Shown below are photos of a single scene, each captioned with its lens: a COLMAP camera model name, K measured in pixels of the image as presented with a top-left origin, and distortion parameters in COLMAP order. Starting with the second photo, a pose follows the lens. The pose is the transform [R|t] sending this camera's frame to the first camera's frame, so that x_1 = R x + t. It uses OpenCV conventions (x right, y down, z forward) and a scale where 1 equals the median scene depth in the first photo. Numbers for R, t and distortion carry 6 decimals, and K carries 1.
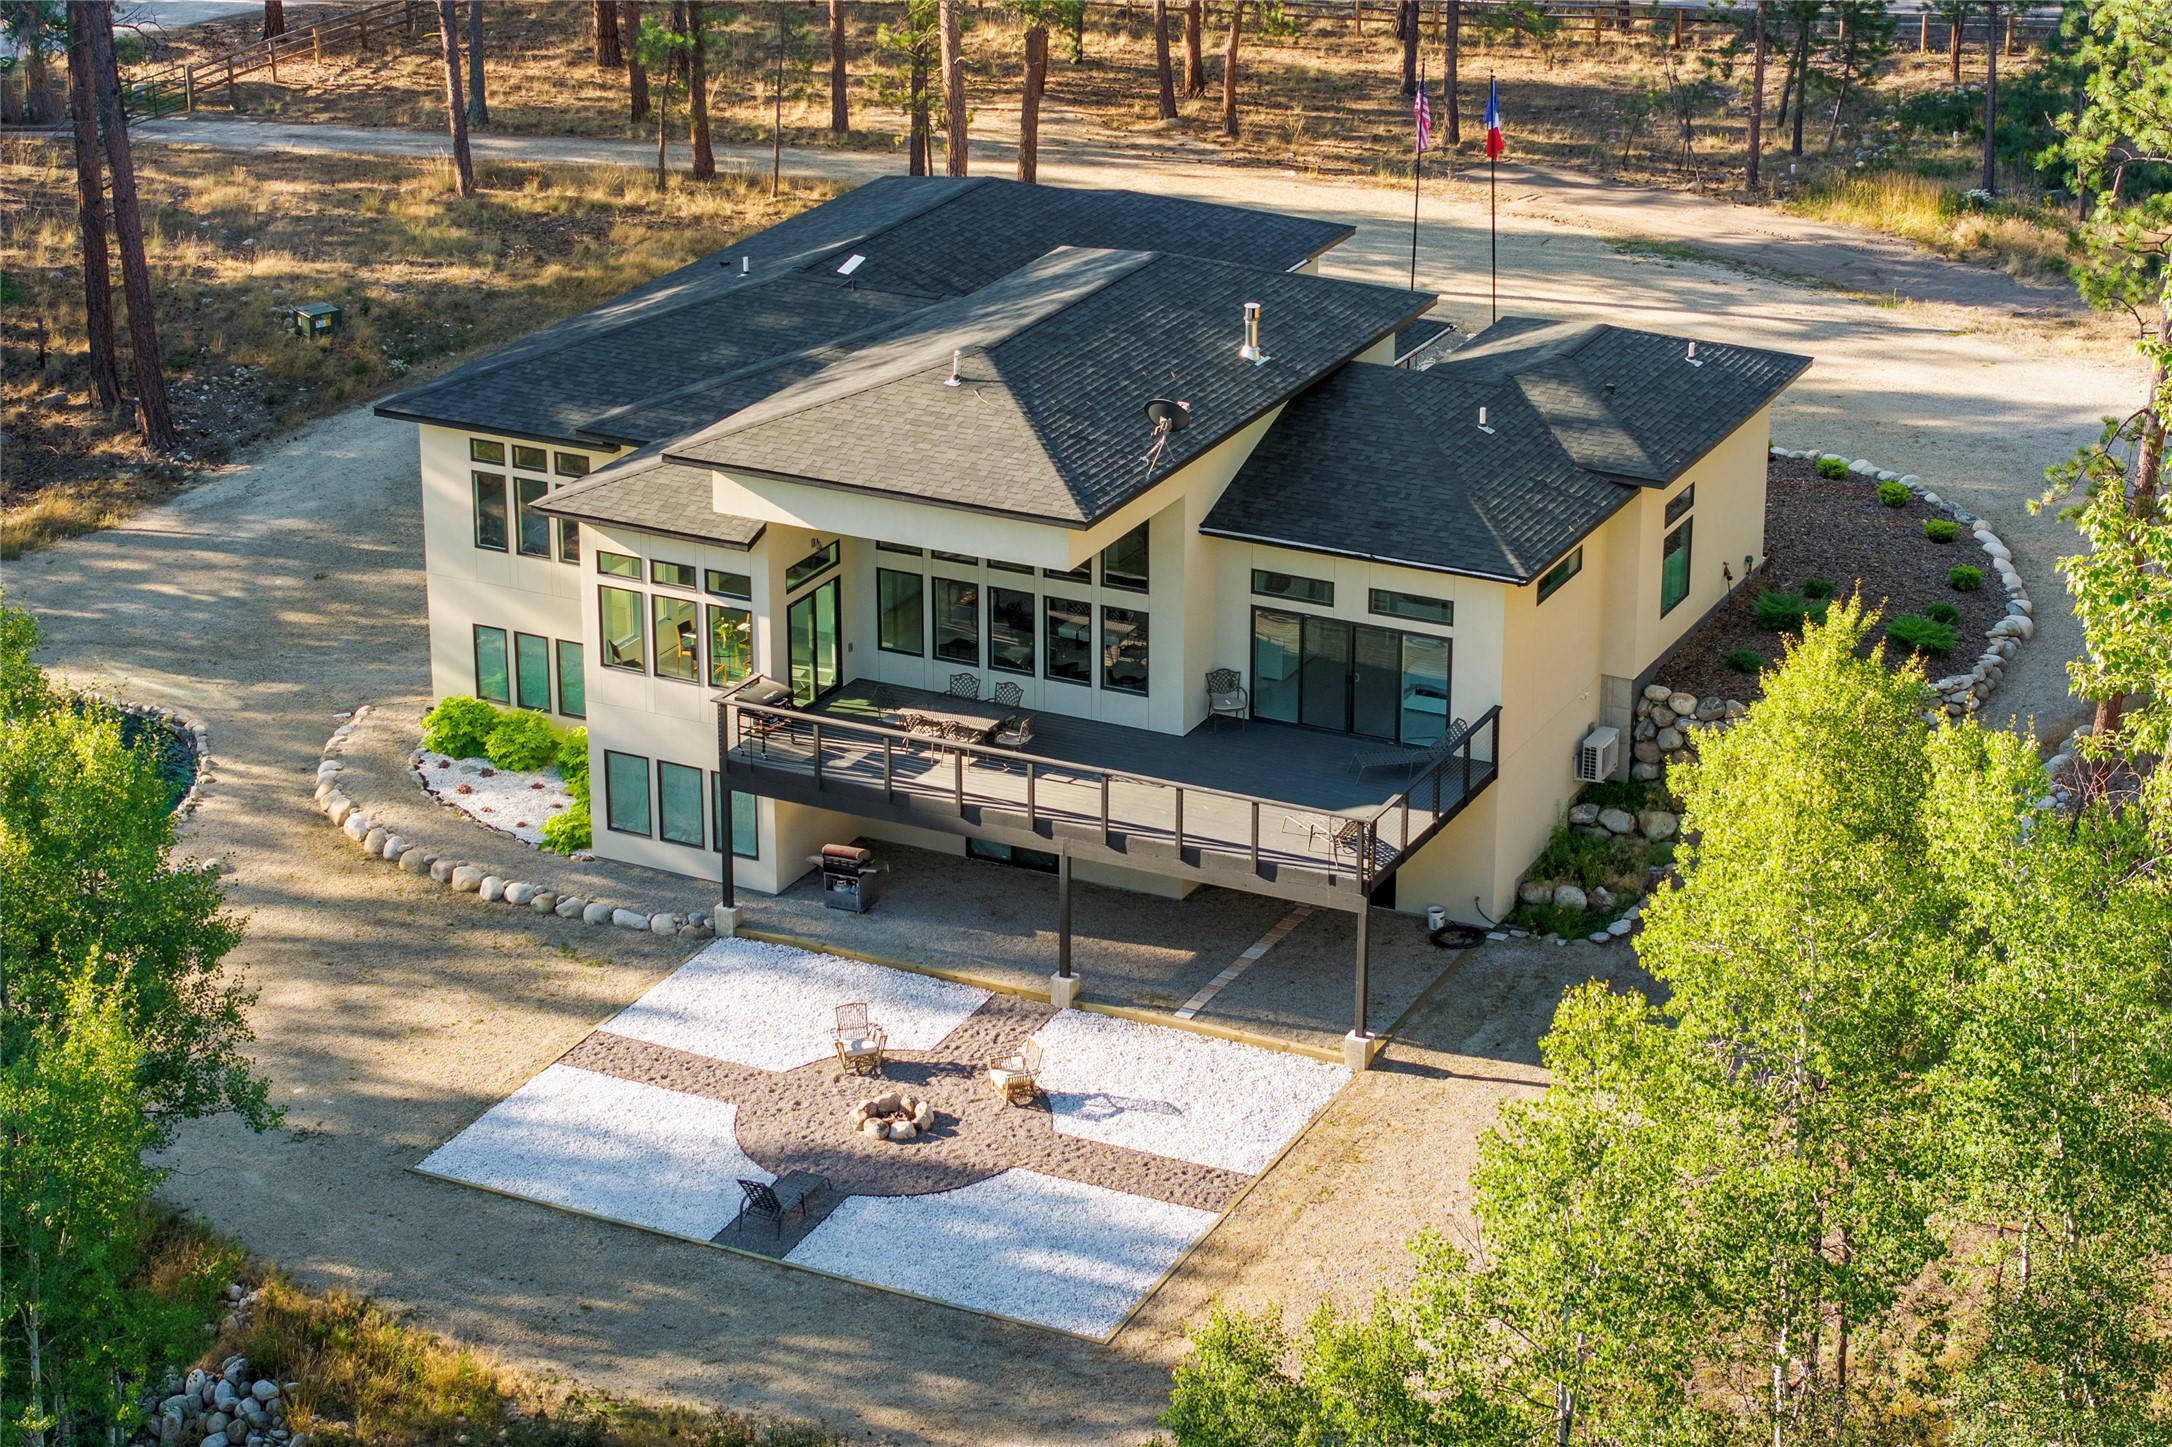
lens RADIAL K [[4423.5, 0, 1085.8], [0, 4423.5, 561.2], [0, 0, 1]] dist [-0.202835, 1.761040]
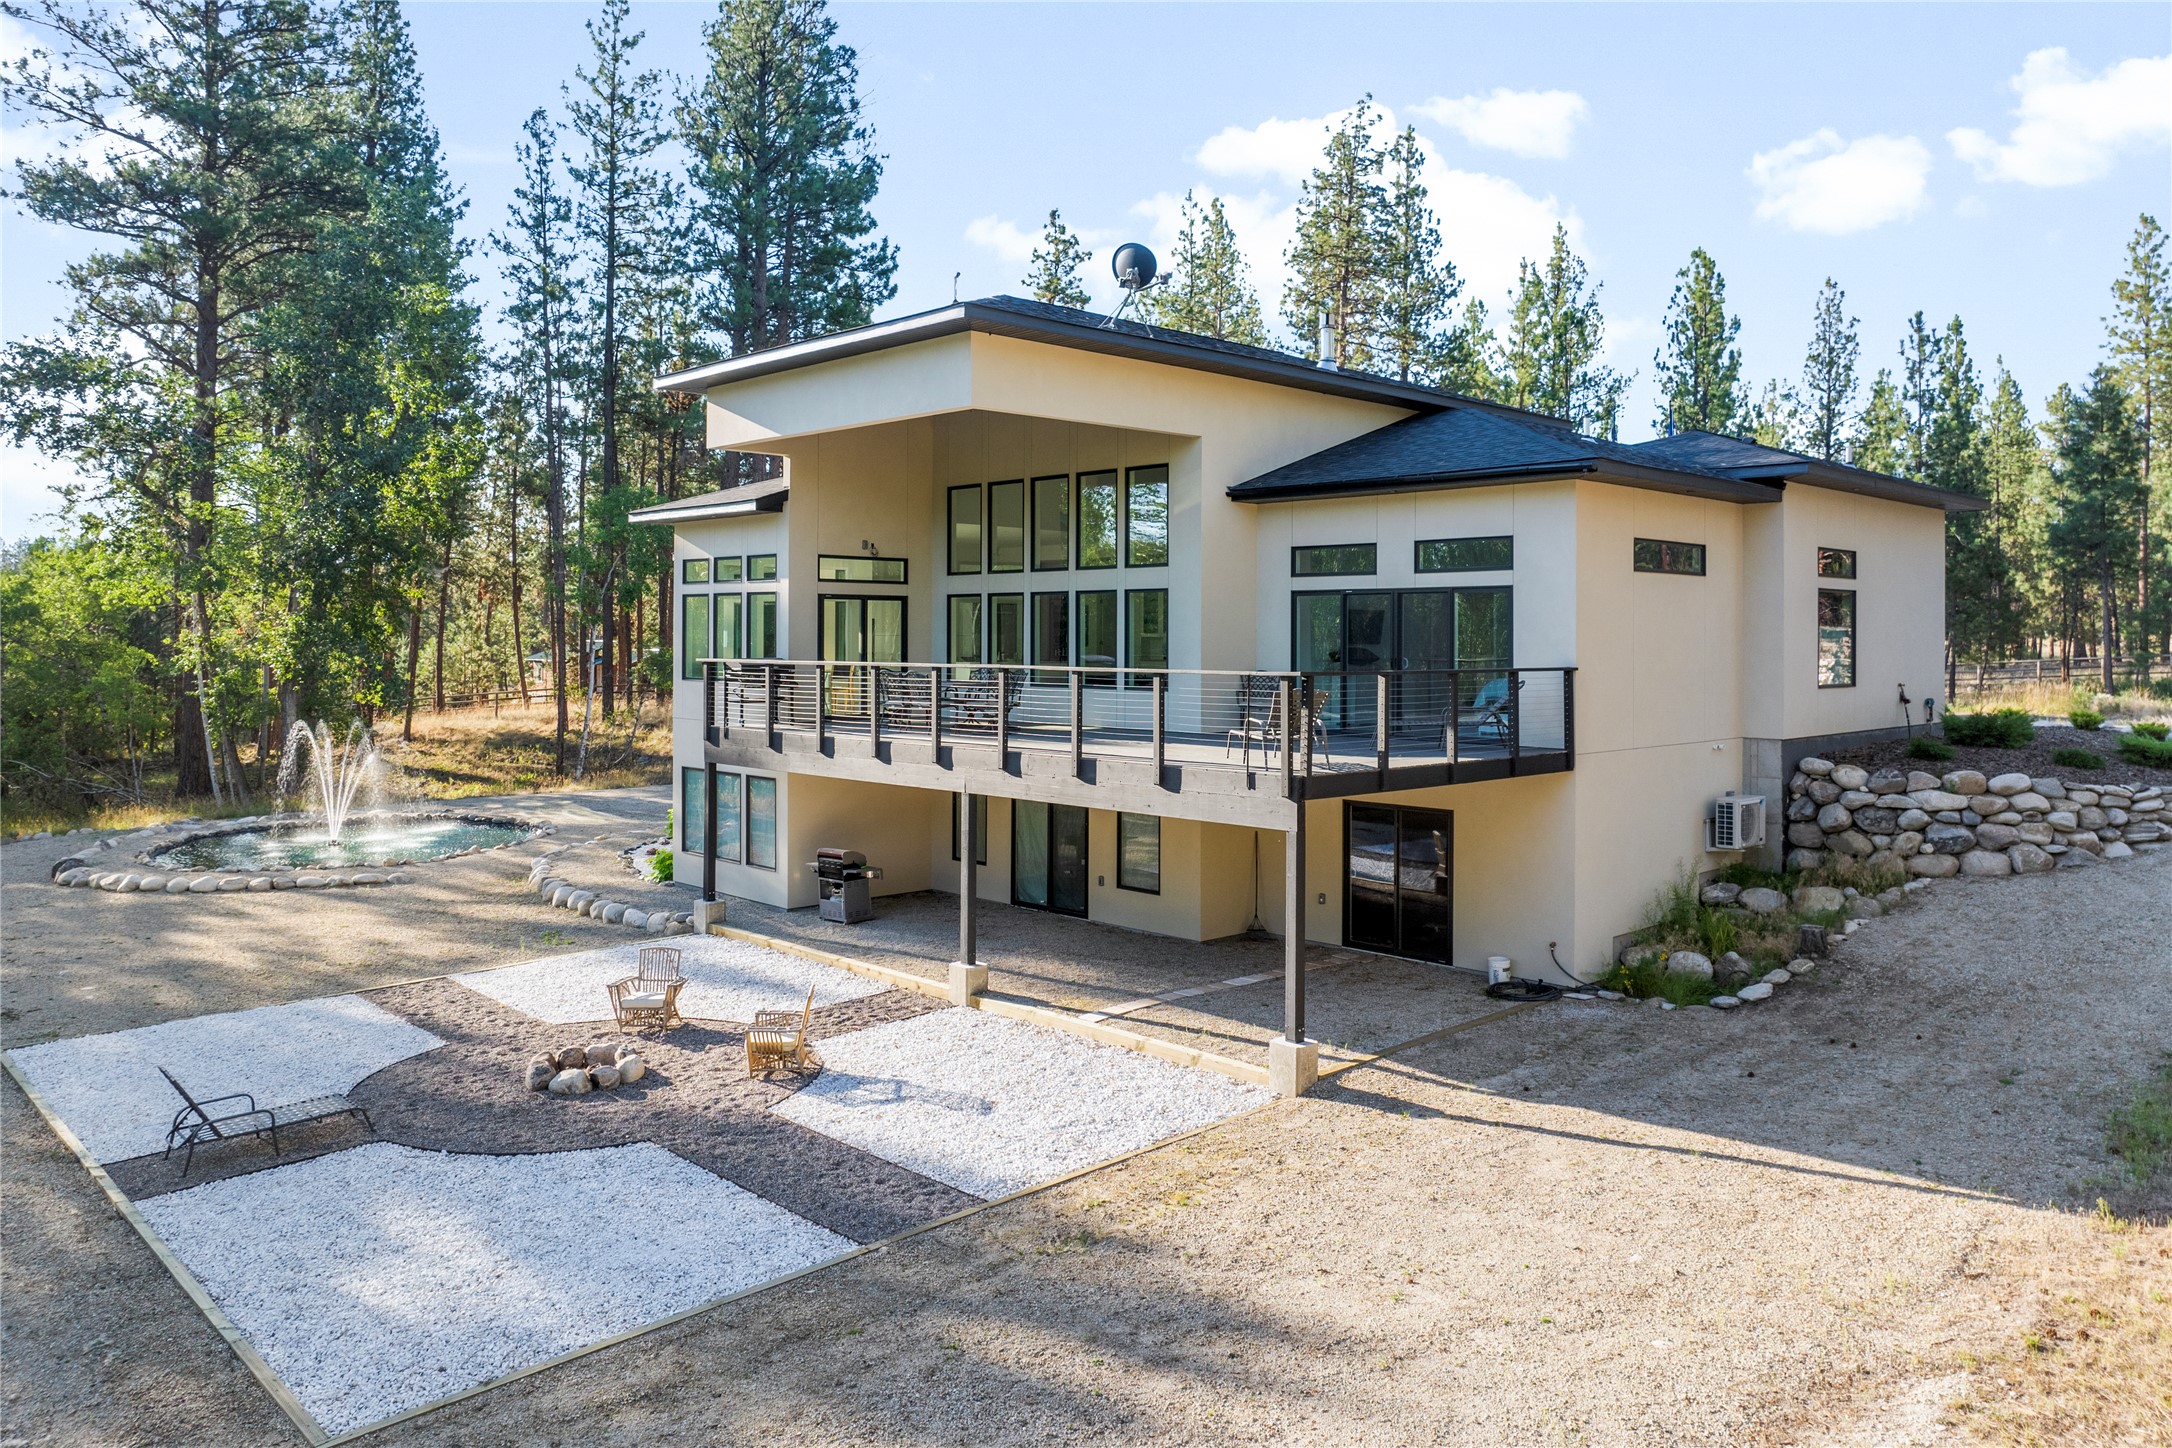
lens RADIAL K [[1551.7, 0, 1089.3], [0, 1551.7, 633.6], [0, 0, 1]] dist [-0.033466, 0.000212]
pose [[0.941188, 0.001705, -0.337880, 0.102106], [-0.112815, 0.944187, -0.309489, 0.115642], [0.318495, 0.329405, 0.888850, 0.714318]]
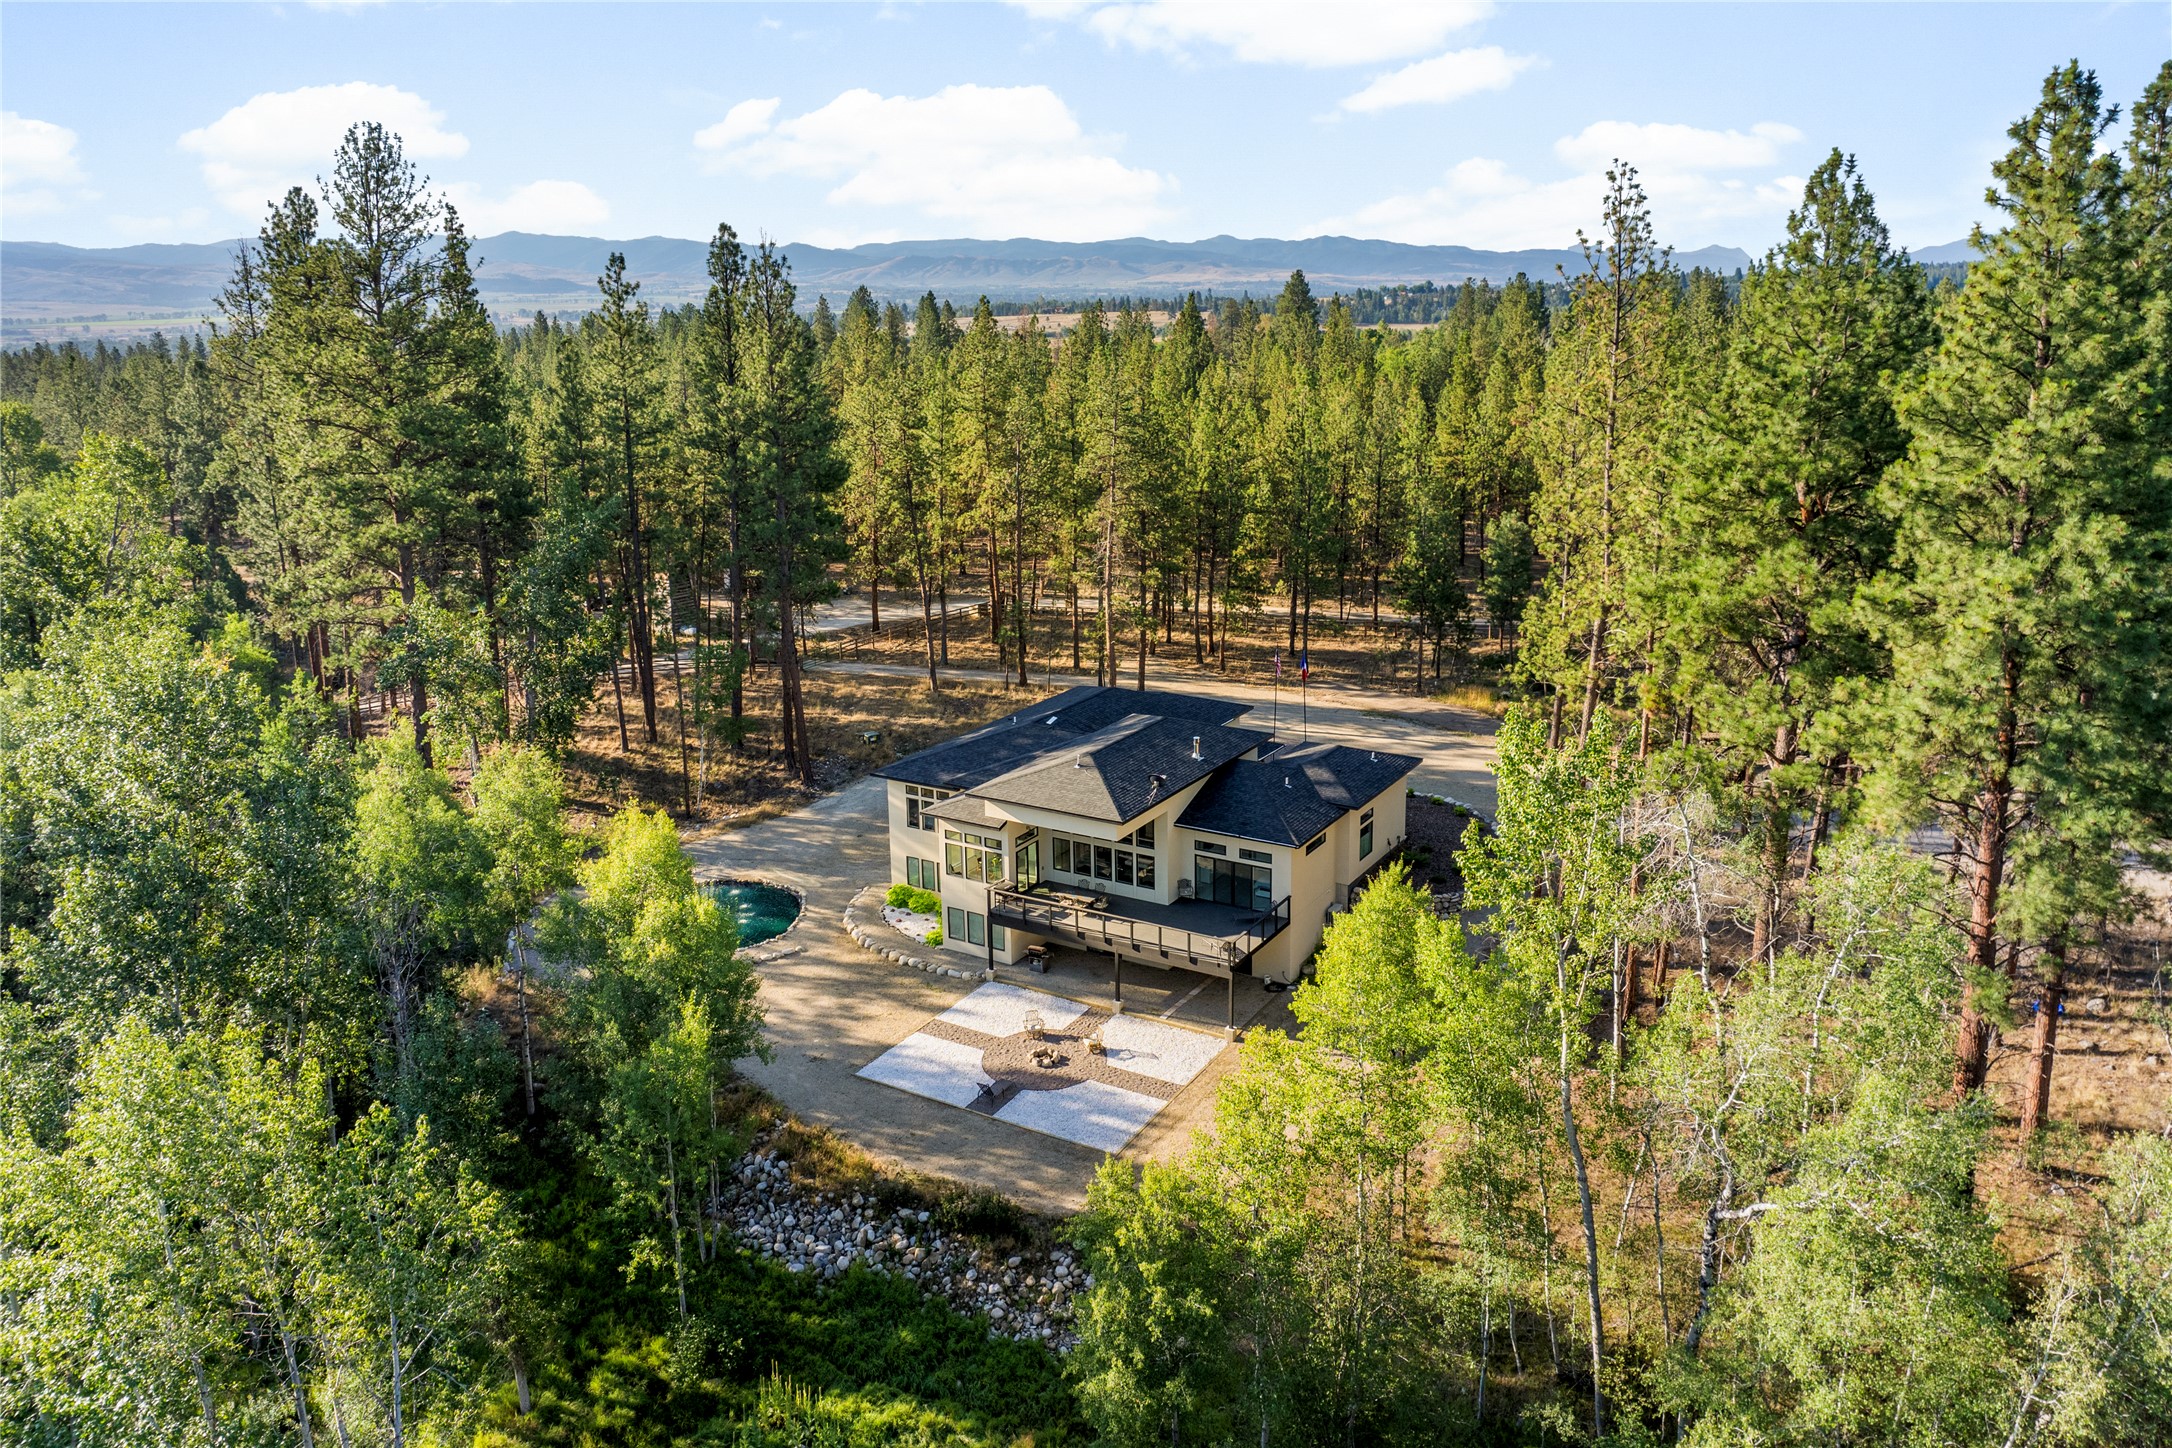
lens RADIAL K [[1601.7, 0, 1091.1], [0, 1601.7, 632.5], [0, 0, 1]] dist [-0.027112, -0.000095]
pose [[0.996584, 0.001783, -0.082565, 0.053336], [-0.011484, 0.993046, -0.117167, -0.008268], [0.081782, 0.117715, 0.989674, 0.057744]]
